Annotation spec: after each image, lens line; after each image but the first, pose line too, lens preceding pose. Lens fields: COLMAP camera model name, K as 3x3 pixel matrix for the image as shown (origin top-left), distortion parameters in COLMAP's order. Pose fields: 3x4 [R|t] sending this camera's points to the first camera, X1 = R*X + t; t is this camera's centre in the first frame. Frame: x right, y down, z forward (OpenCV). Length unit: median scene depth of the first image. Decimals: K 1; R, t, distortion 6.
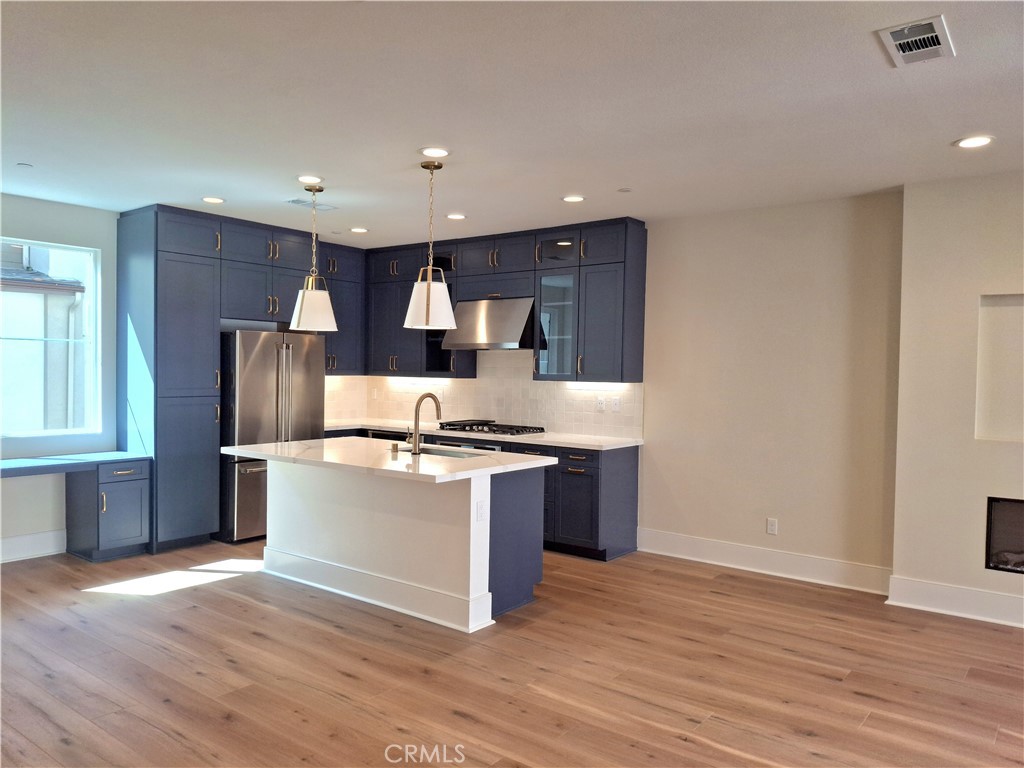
lens RADIAL K [[748.3, 0, 512.0], [0, 748.3, 384.0], [0, 0, 1]] dist [0.012068, 0.002518]
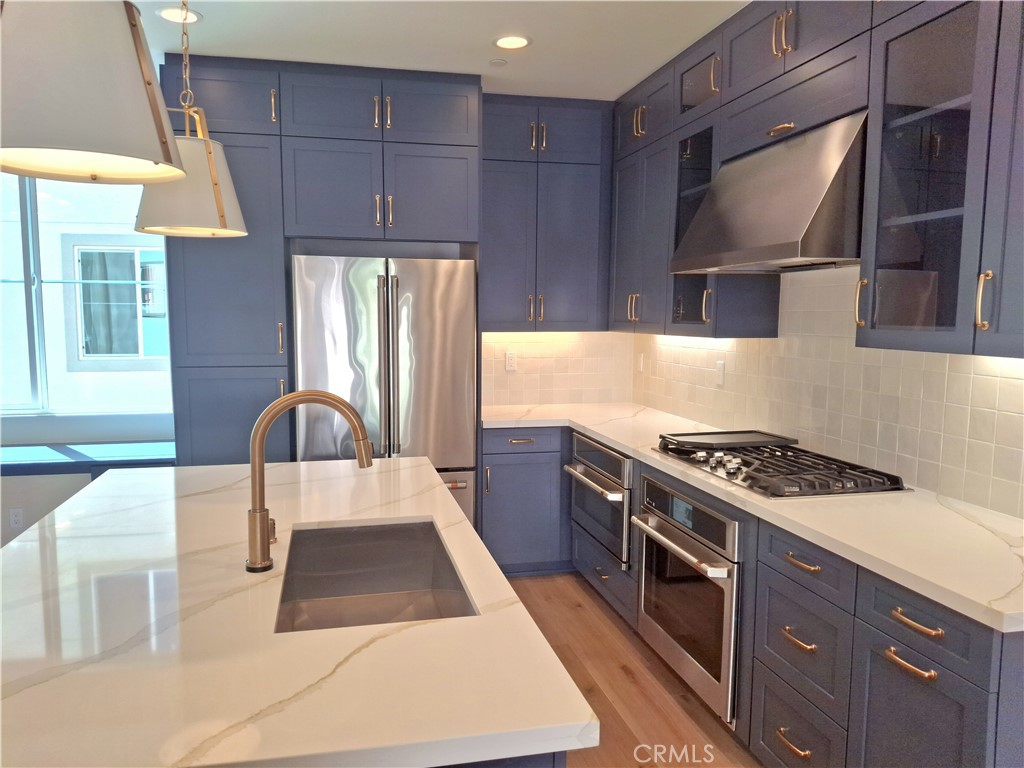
lens RADIAL K [[750.7, 0, 494.1], [0, 750.7, 386.5], [0, 0, 1]] dist [0.070950, -0.157135]
pose [[0.761705, 0.050006, -0.645991, 0.129718], [-0.005803, 0.997504, 0.070374, -0.010512], [0.647898, -0.049856, 0.760094, 0.609590]]
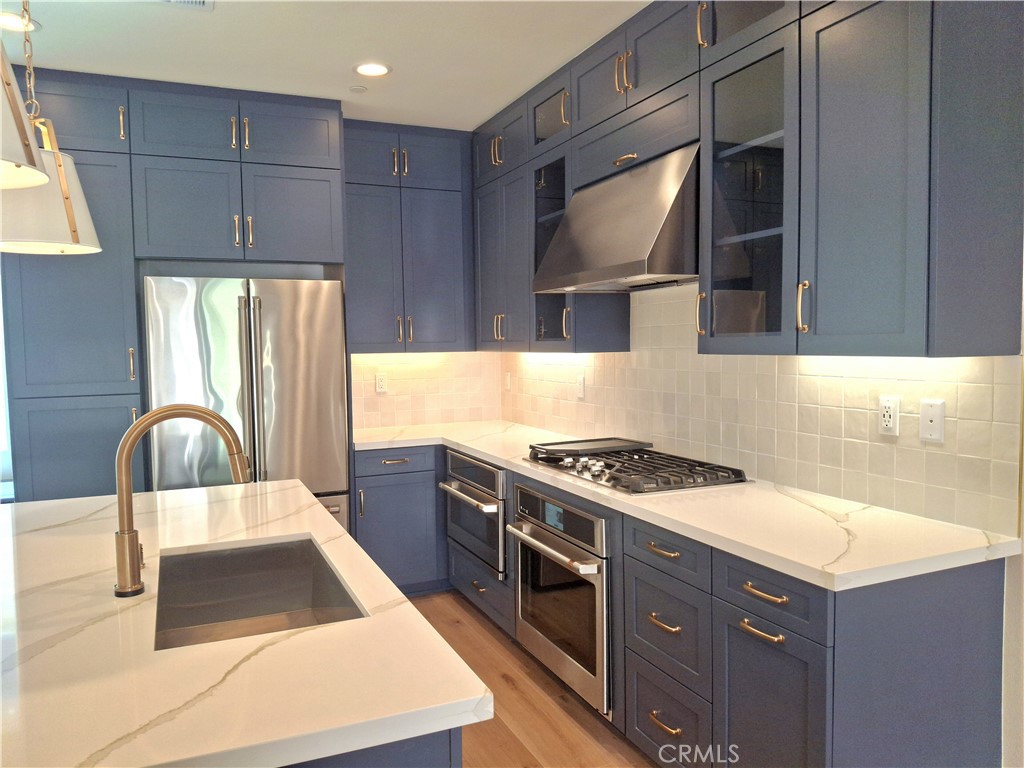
lens RADIAL K [[751.0, 0, 512.0], [0, 751.0, 384.0], [0, 0, 1]] dist [0.069718, -0.152438]
pose [[0.877091, -0.005392, -0.480294, 0.132234], [0.021570, 0.999370, 0.028170, -0.002558], [0.479839, -0.035068, 0.876655, 0.598208]]
